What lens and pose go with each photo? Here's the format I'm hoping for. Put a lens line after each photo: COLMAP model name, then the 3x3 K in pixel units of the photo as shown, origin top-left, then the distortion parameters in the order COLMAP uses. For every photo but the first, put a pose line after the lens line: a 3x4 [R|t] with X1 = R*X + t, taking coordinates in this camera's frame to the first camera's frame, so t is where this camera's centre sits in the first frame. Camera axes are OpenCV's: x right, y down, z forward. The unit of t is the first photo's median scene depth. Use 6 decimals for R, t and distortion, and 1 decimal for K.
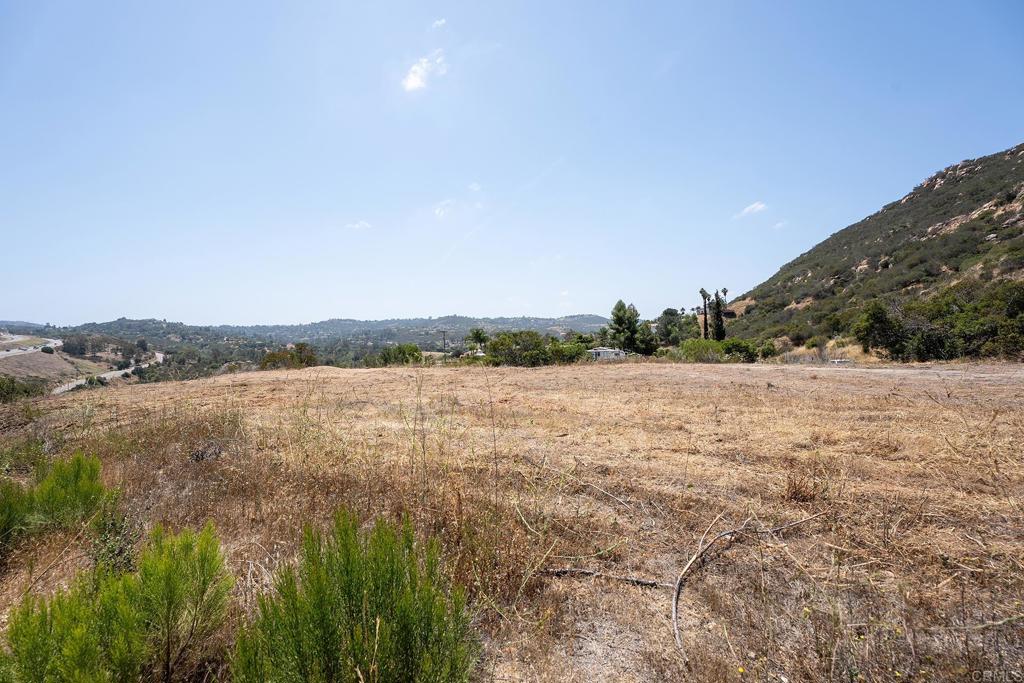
lens RADIAL K [[468.7, 0, 507.6], [0, 468.7, 343.5], [0, 0, 1]] dist [-0.024637, 0.012945]
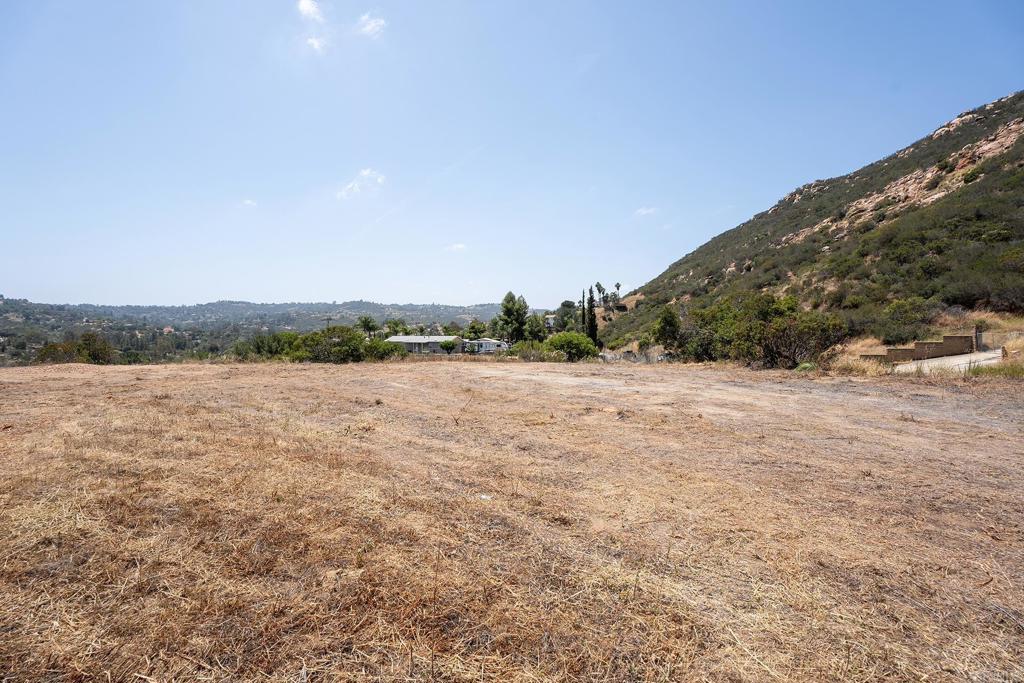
lens RADIAL K [[468.7, 0, 508.6], [0, 468.7, 343.3], [0, 0, 1]] dist [-0.024637, 0.012945]
pose [[0.981526, 0.013150, 0.190877, 0.011871], [-0.017845, 0.999579, 0.022895, -0.001190], [-0.190495, -0.025878, 0.981347, -0.000396]]
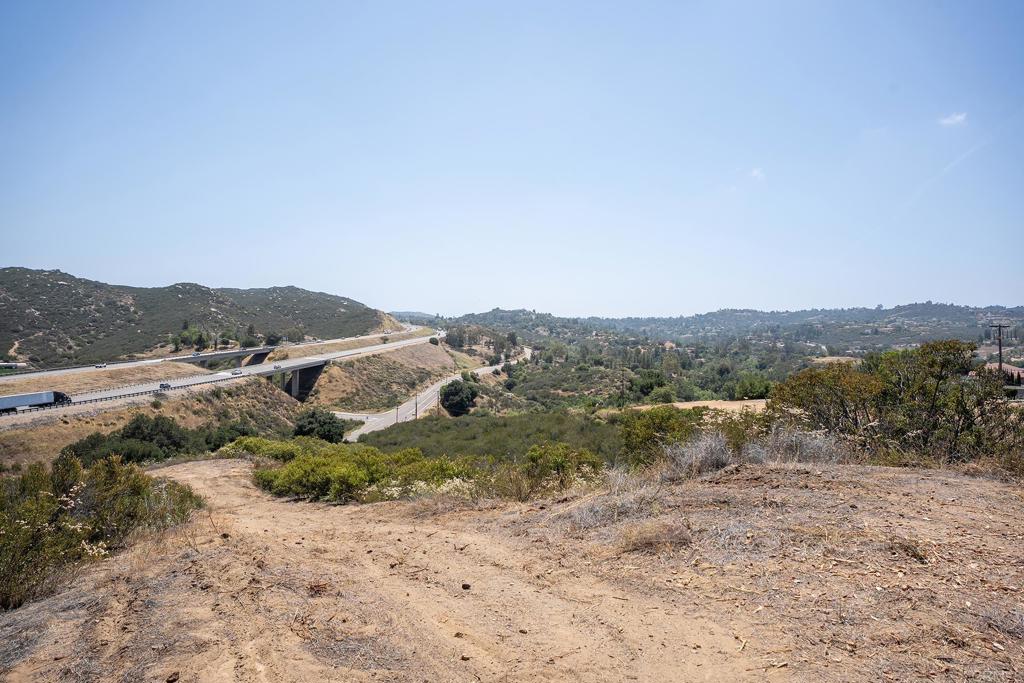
lens RADIAL K [[651.8, 0, 516.2], [0, 651.8, 344.1], [0, 0, 1]] dist [0.017425, 0.049395]
pose [[0.788121, 0.031305, -0.614724, -0.032625], [-0.031179, 0.999454, 0.010923, 0.000302], [0.614730, 0.010557, 0.788667, 0.044360]]
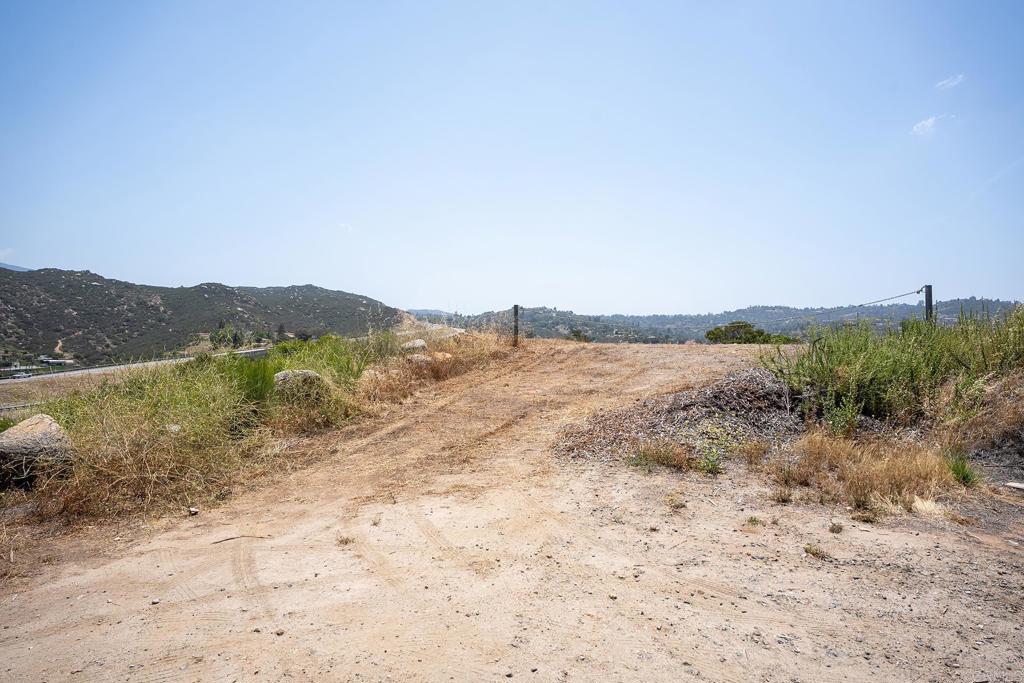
lens RADIAL K [[683.3, 0, 513.1], [0, 683.3, 348.2], [0, 0, 1]] dist [0.027917, 0.051660]
pose [[0.765101, 0.035237, -0.642946, 0.042325], [-0.029550, 0.999371, 0.019607, 0.000807], [0.643232, 0.003998, 0.765661, -0.032981]]
